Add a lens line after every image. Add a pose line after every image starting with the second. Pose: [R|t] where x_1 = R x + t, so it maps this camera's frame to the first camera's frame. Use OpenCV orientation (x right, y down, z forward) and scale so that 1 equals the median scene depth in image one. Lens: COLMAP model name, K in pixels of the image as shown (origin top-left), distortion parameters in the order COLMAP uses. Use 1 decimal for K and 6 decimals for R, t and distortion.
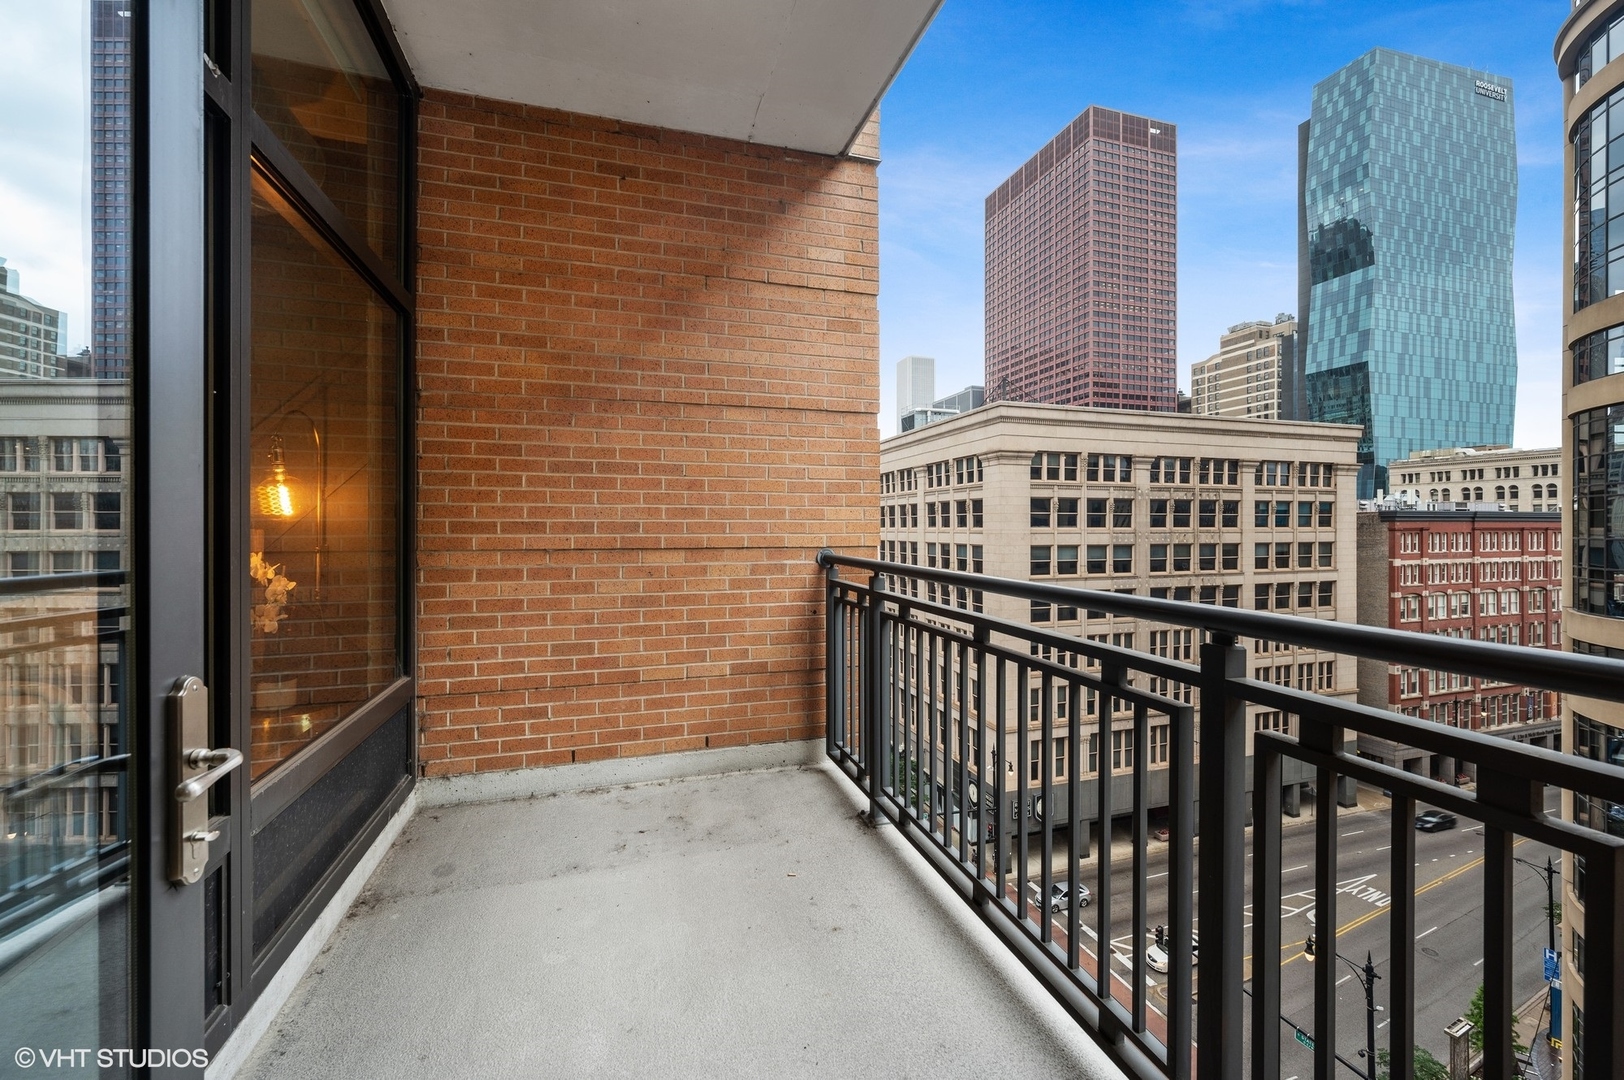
lens RADIAL K [[663.9, 0, 817.4], [0, 663.9, 536.8], [0, 0, 1]] dist [-0.001135, -0.000390]
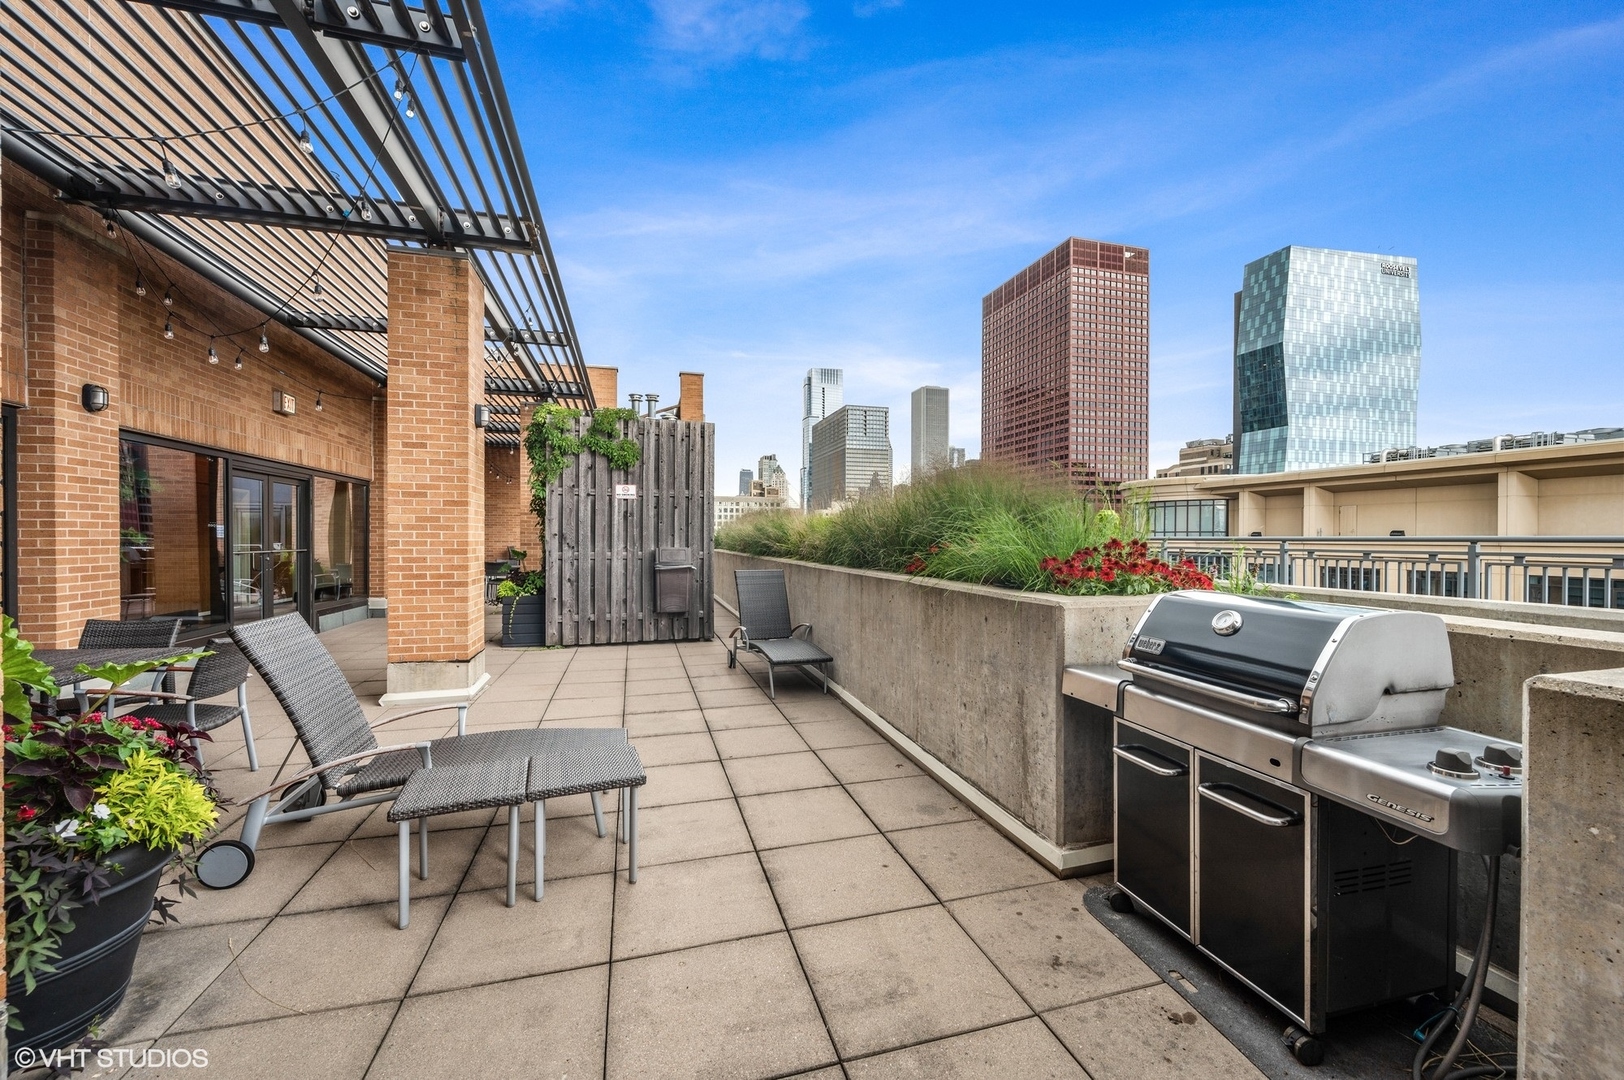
lens RADIAL K [[663.9, 0, 812.0], [0, 663.9, 541.8], [0, 0, 1]] dist [-0.001135, -0.000390]
pose [[0.999293, 0.001495, -0.037558, 0.016507], [-0.001301, 0.999986, 0.005193, -0.195769], [0.037565, -0.005140, 0.999281, -0.235297]]
